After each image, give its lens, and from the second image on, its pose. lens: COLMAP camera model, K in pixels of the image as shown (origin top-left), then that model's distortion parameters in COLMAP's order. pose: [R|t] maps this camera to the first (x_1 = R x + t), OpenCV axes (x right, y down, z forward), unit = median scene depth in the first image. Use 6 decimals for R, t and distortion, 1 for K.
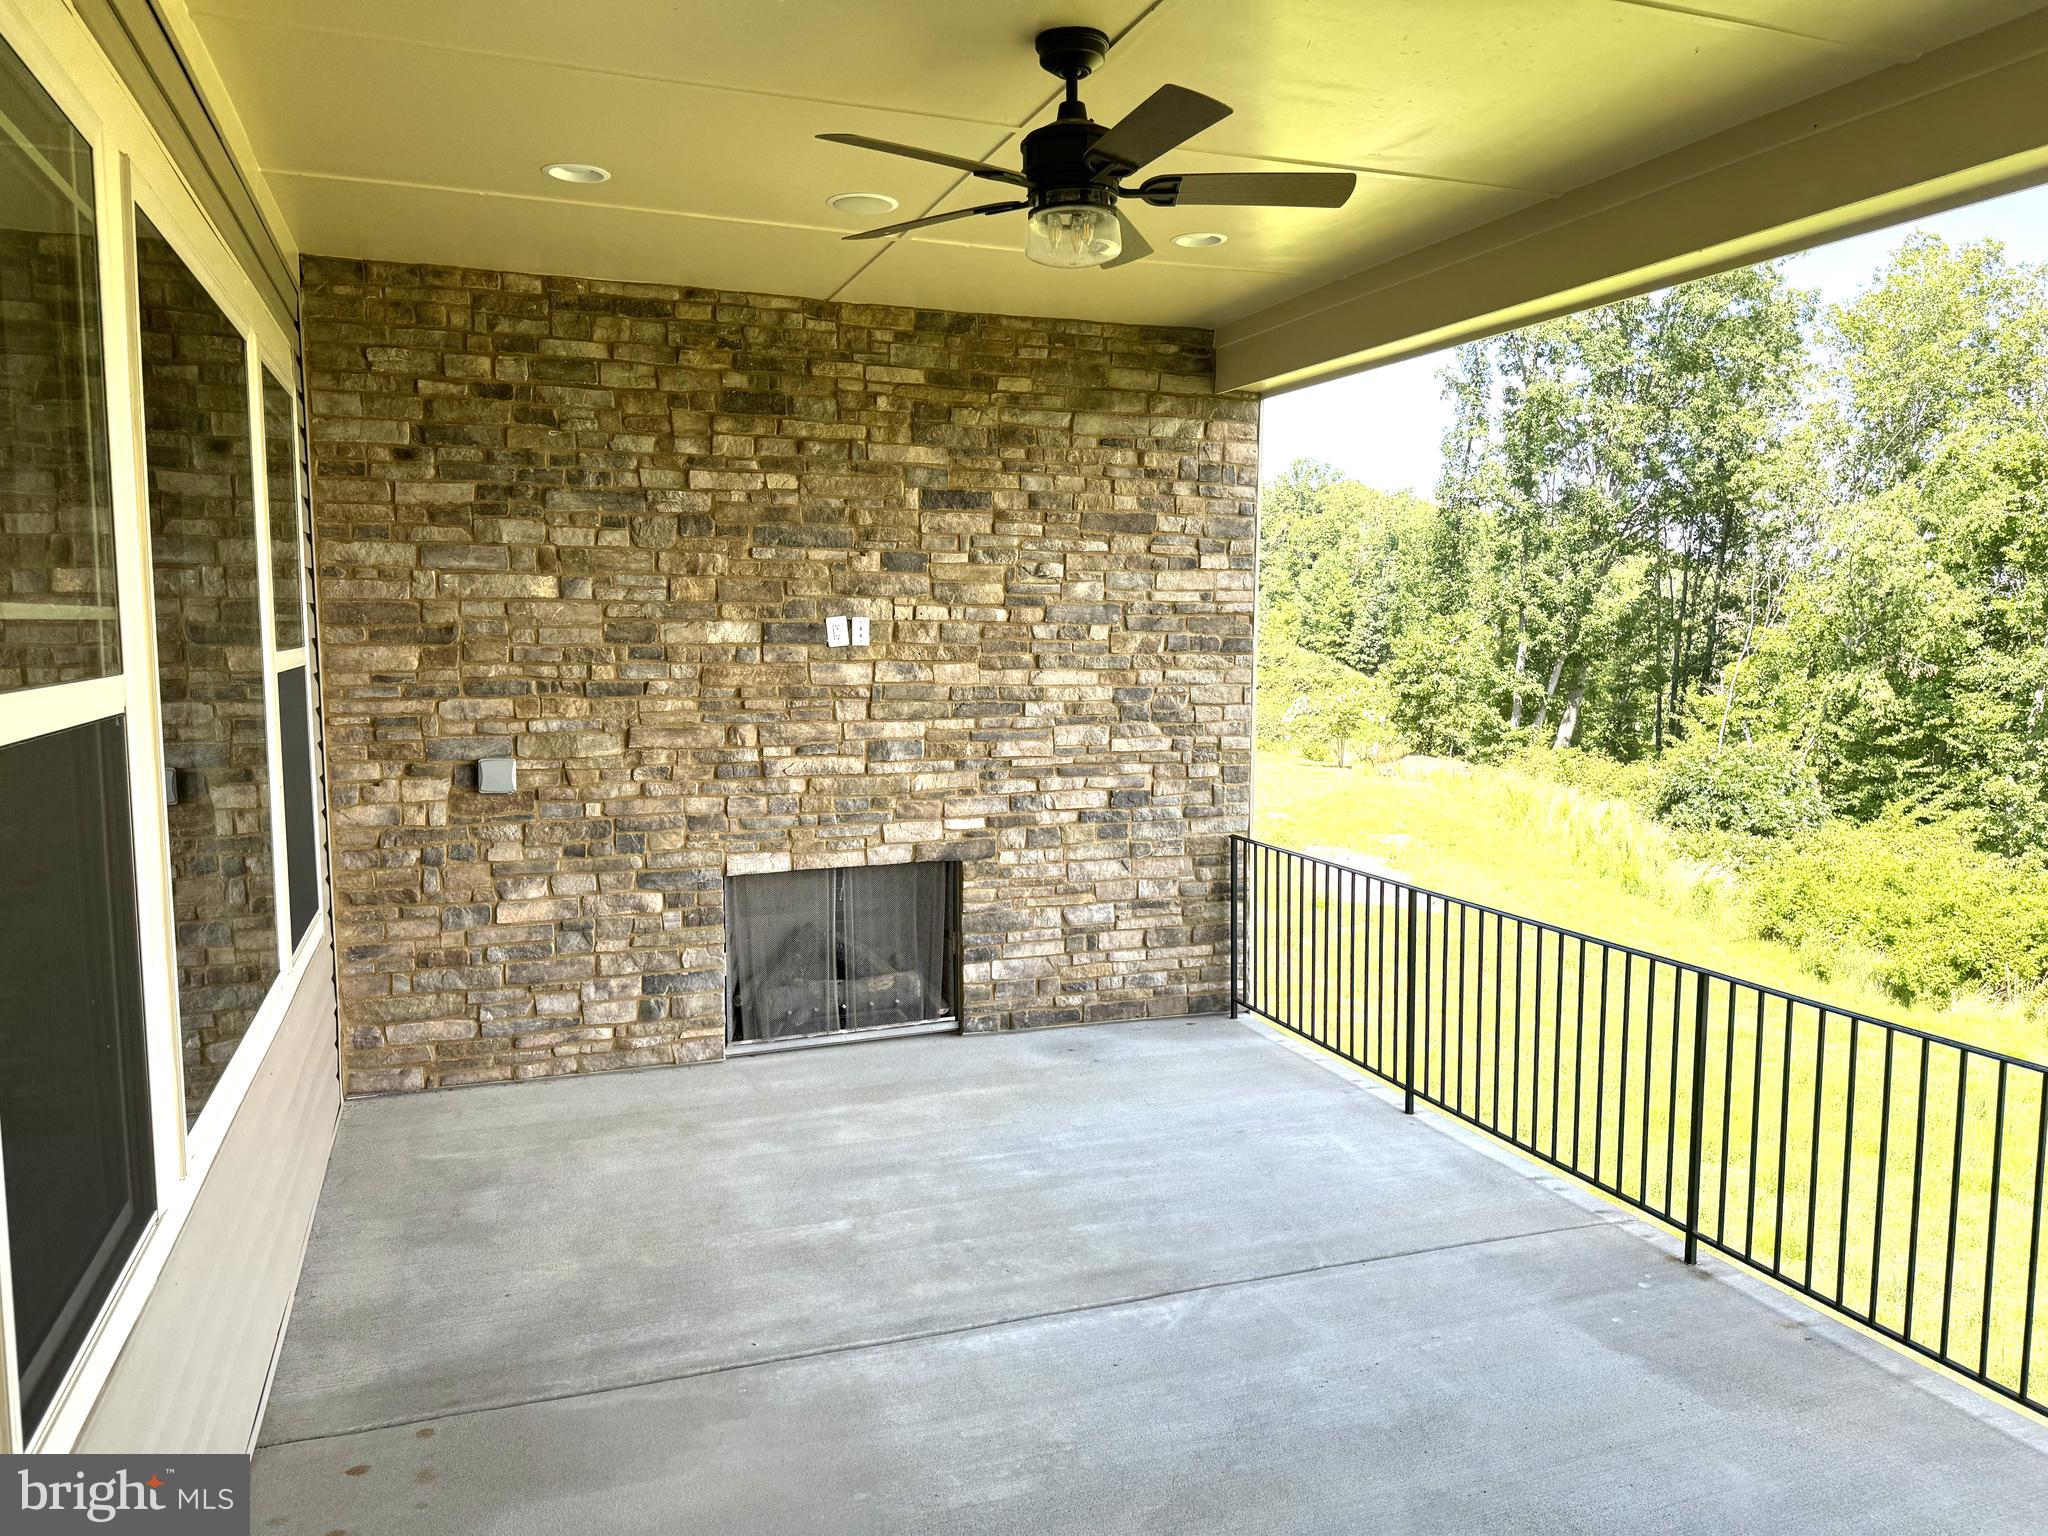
lens RADIAL K [[1432.7, 0, 1024.5], [0, 1432.7, 767.1], [0, 0, 1]] dist [0.081484, -0.104453]
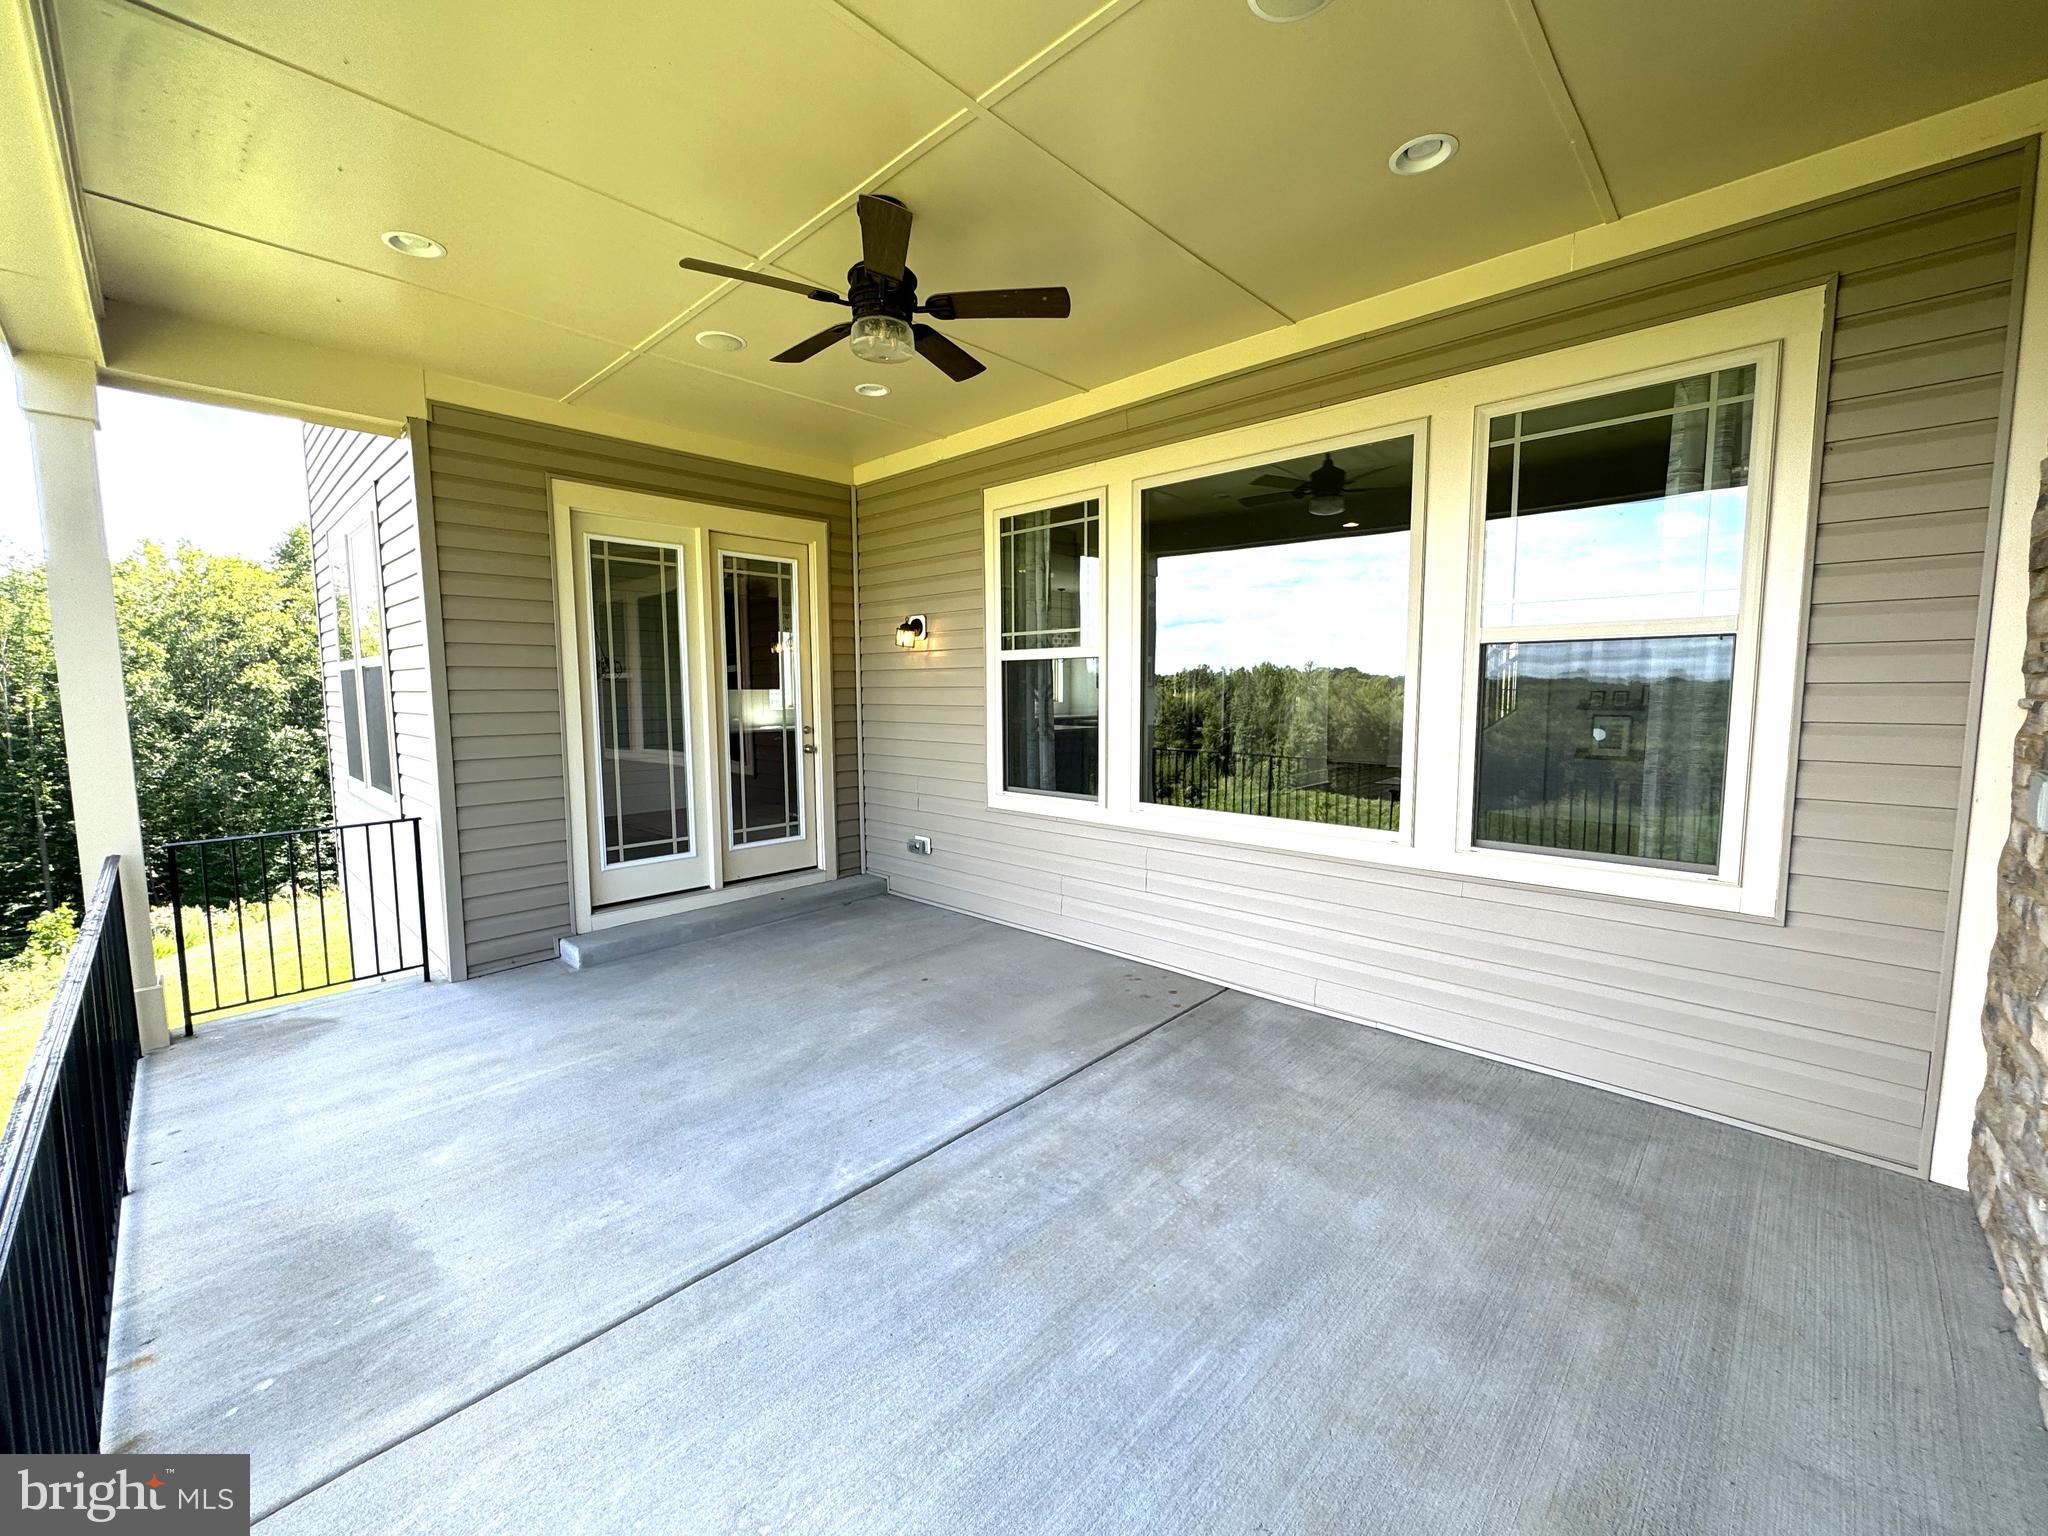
lens RADIAL K [[817.4, 0, 1022.4], [0, 817.4, 763.0], [0, 0, 1]] dist [-0.000701, -0.000070]
pose [[-0.900477, 0.045338, -0.432533, 0.232907], [-0.038468, 0.982350, 0.183056, -0.077793], [0.433198, 0.181476, -0.882839, 1.529167]]
